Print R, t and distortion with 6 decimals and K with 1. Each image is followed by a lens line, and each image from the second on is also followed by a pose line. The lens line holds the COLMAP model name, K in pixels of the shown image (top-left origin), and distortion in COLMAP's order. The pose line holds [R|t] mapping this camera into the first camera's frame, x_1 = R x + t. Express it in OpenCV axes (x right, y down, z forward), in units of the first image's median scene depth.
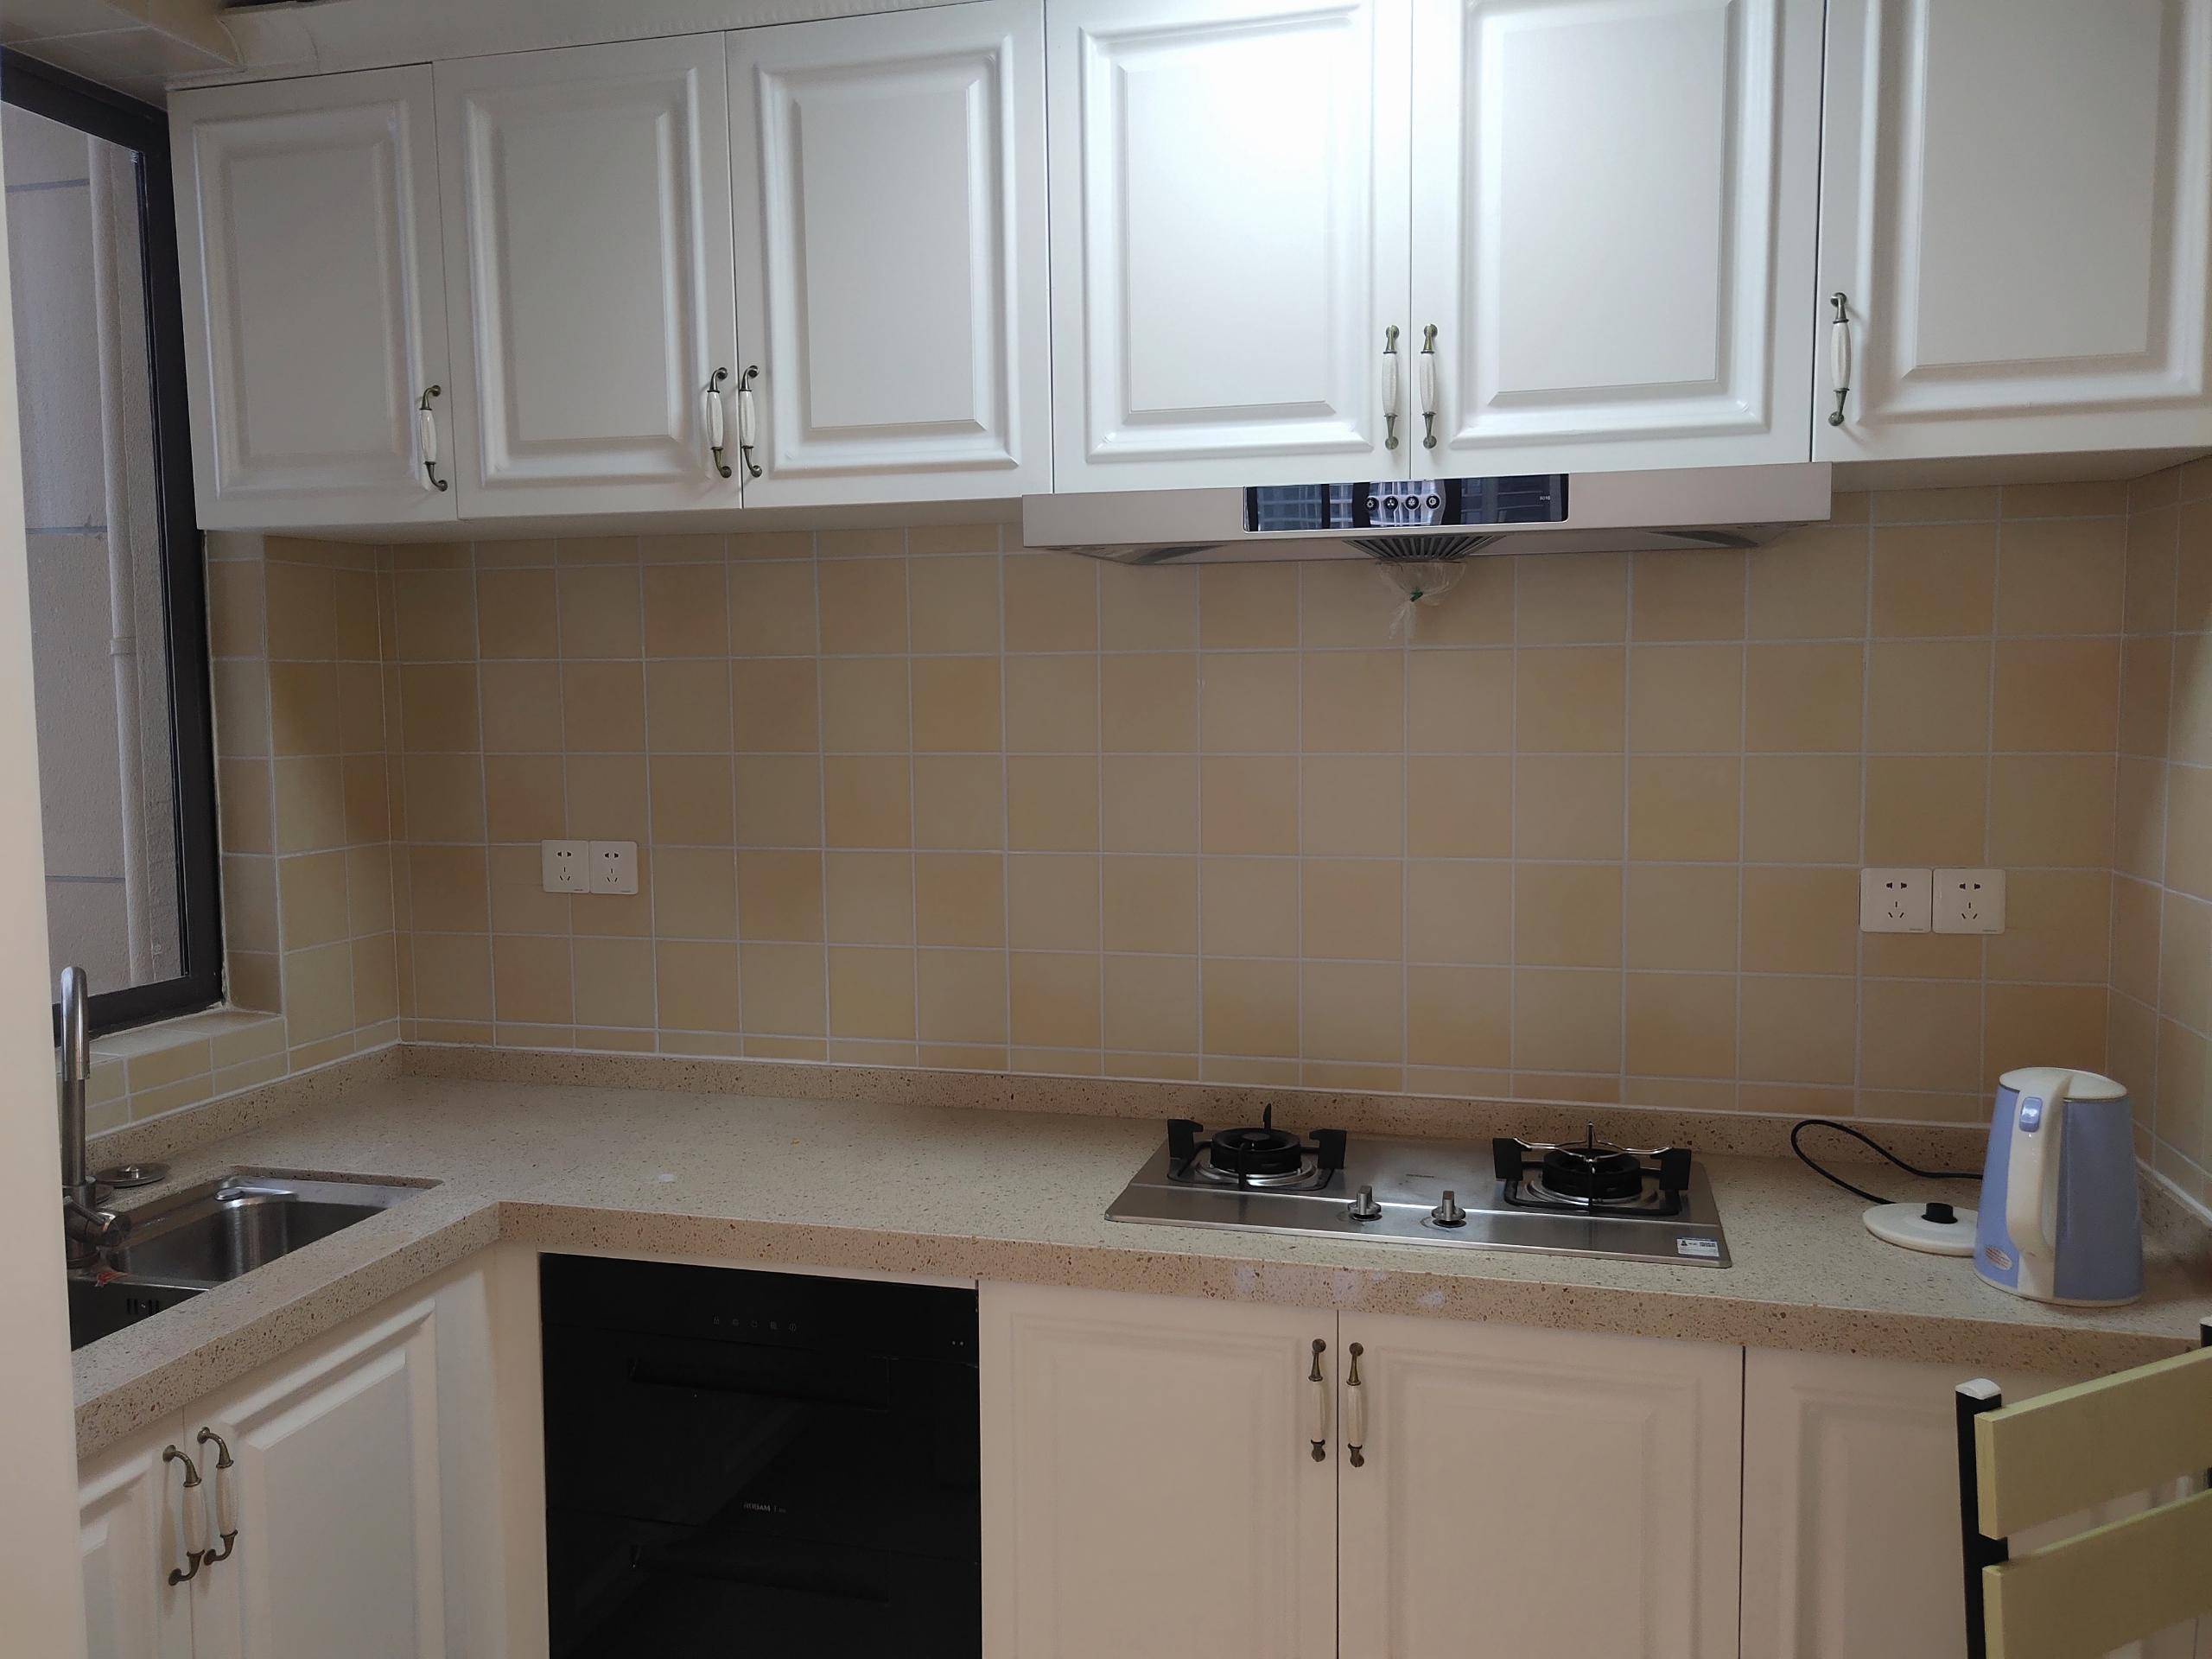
lens RADIAL K [[1695.2, 0, 1108.7], [0, 1695.2, 812.9], [0, 0, 1]] dist [0.029919, 0.005294]
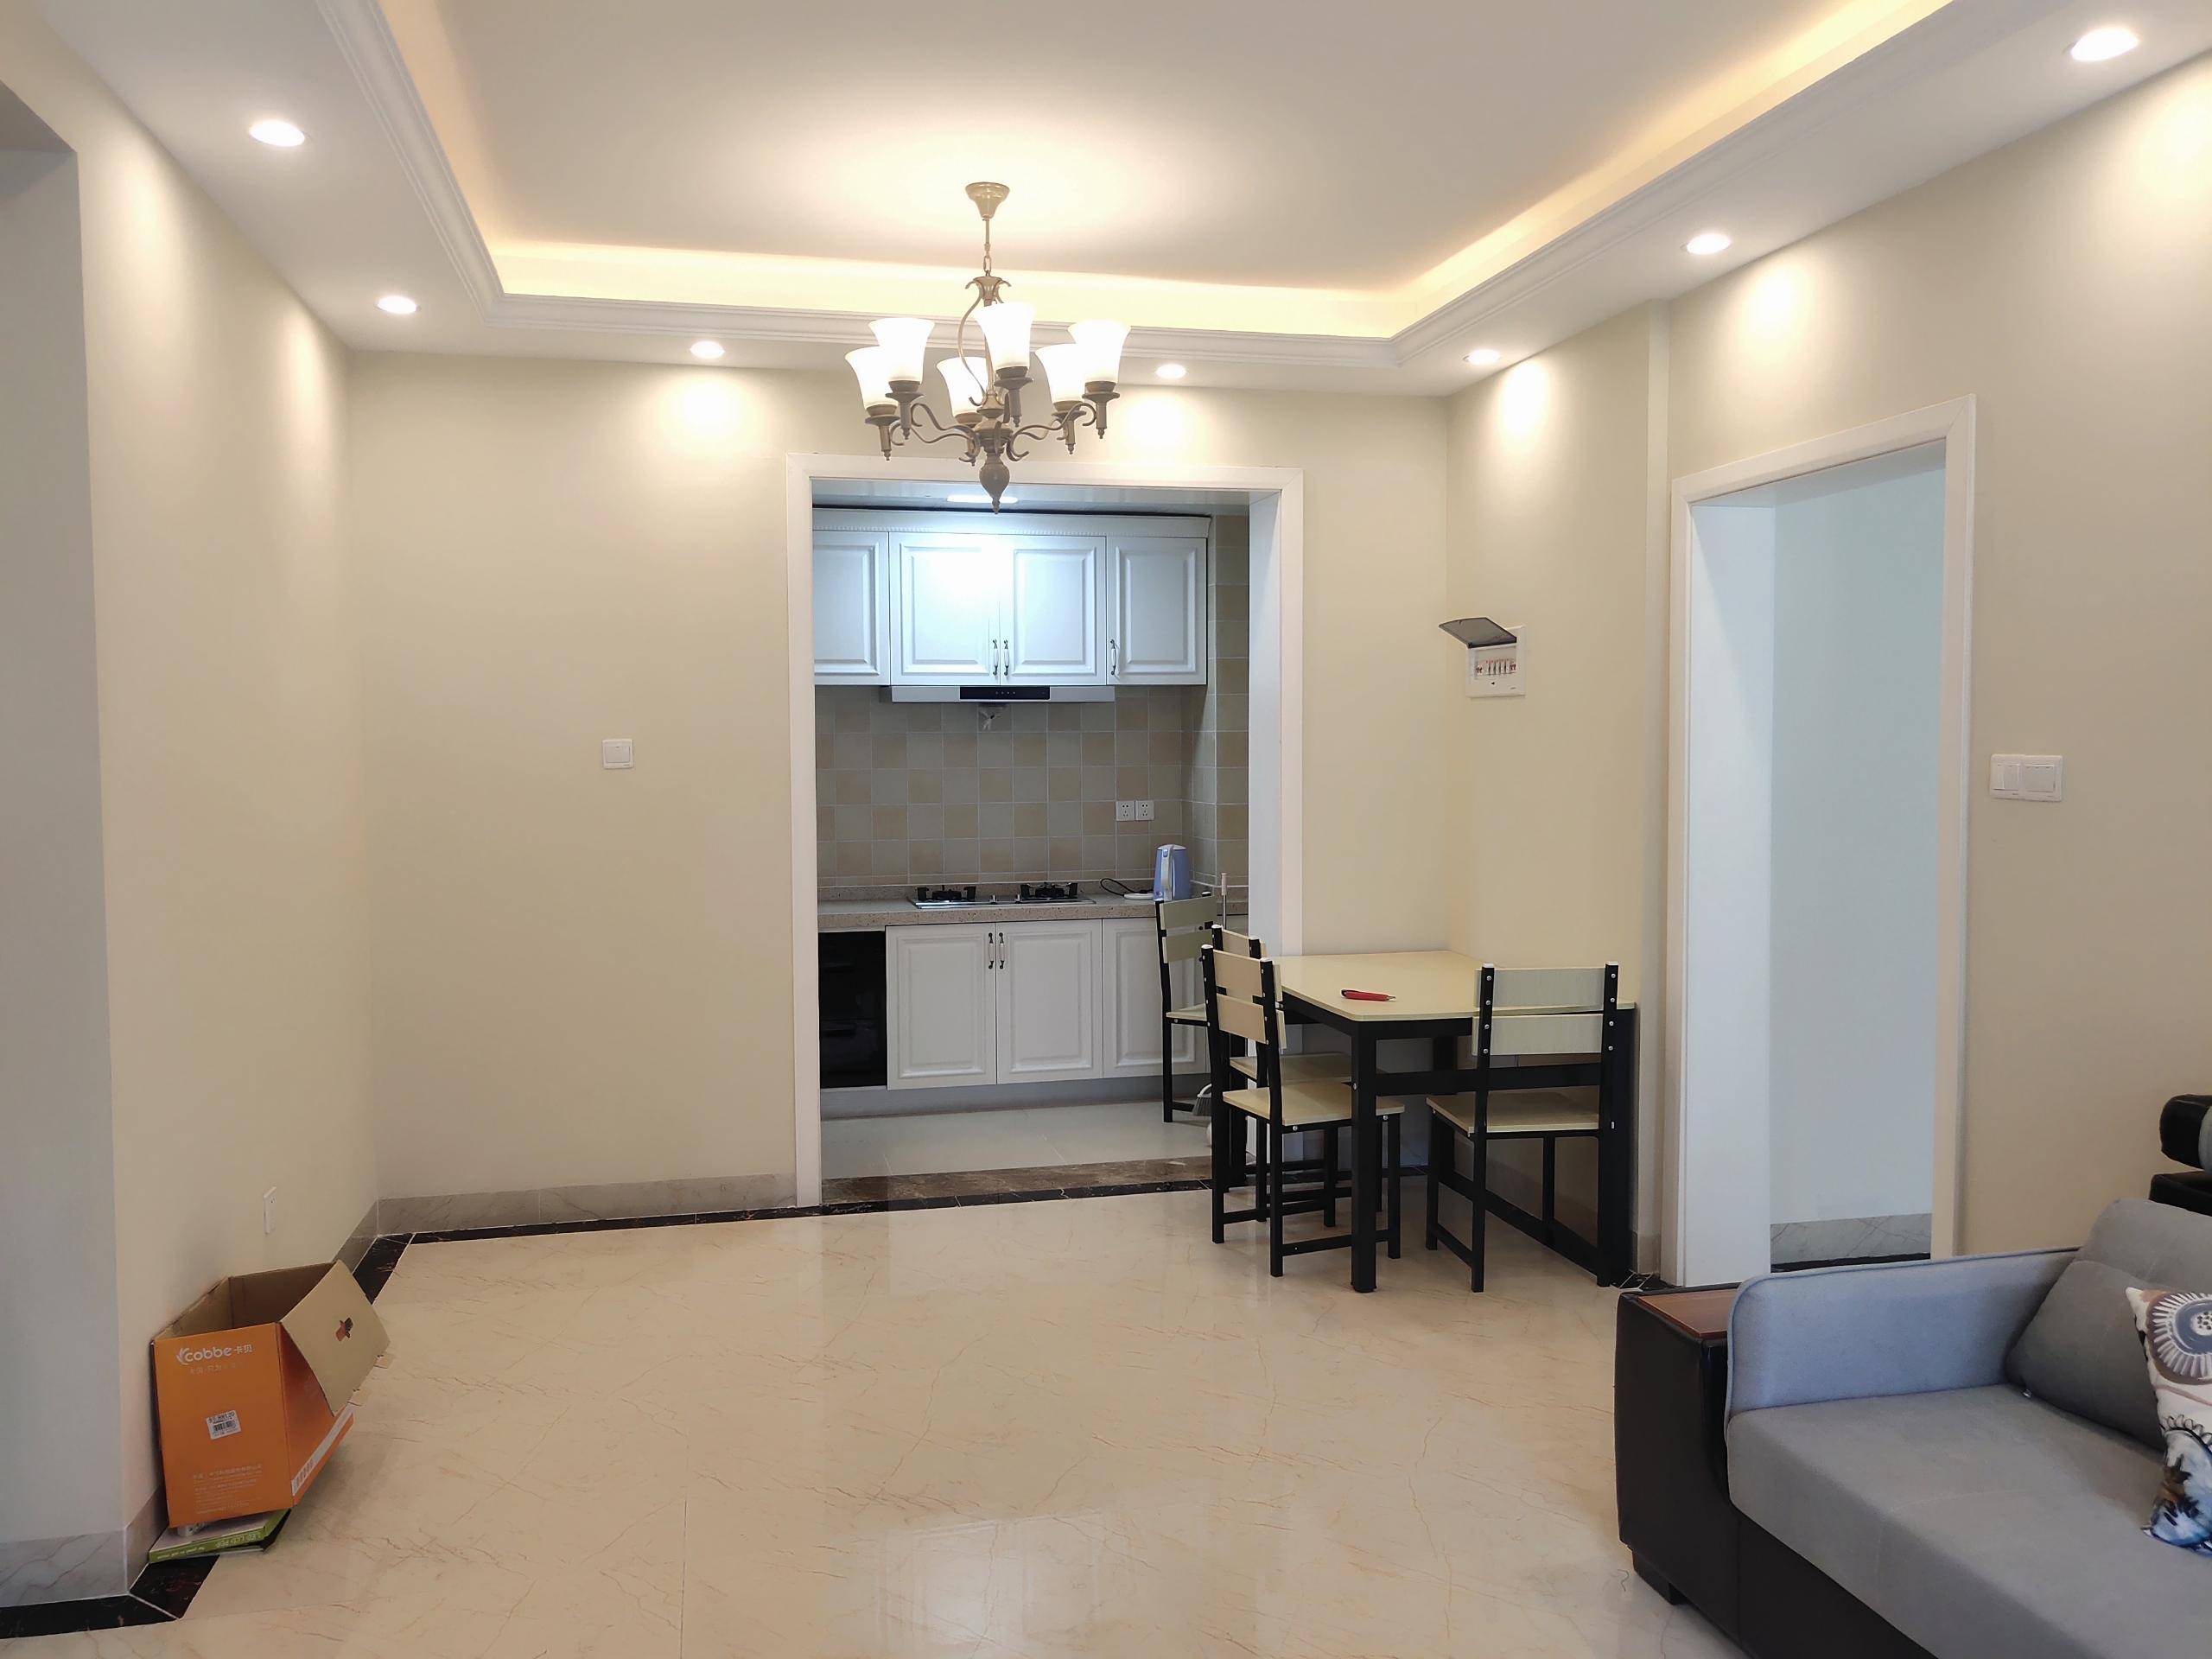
lens RADIAL K [[1695.2, 0, 1108.7], [0, 1695.2, 812.9], [0, 0, 1]] dist [0.029919, 0.005294]
pose [[0.880232, -0.015119, 0.474302, -1.263282], [0.036627, 0.998675, -0.036138, 0.194473], [-0.473128, 0.049182, 0.879620, -2.104806]]
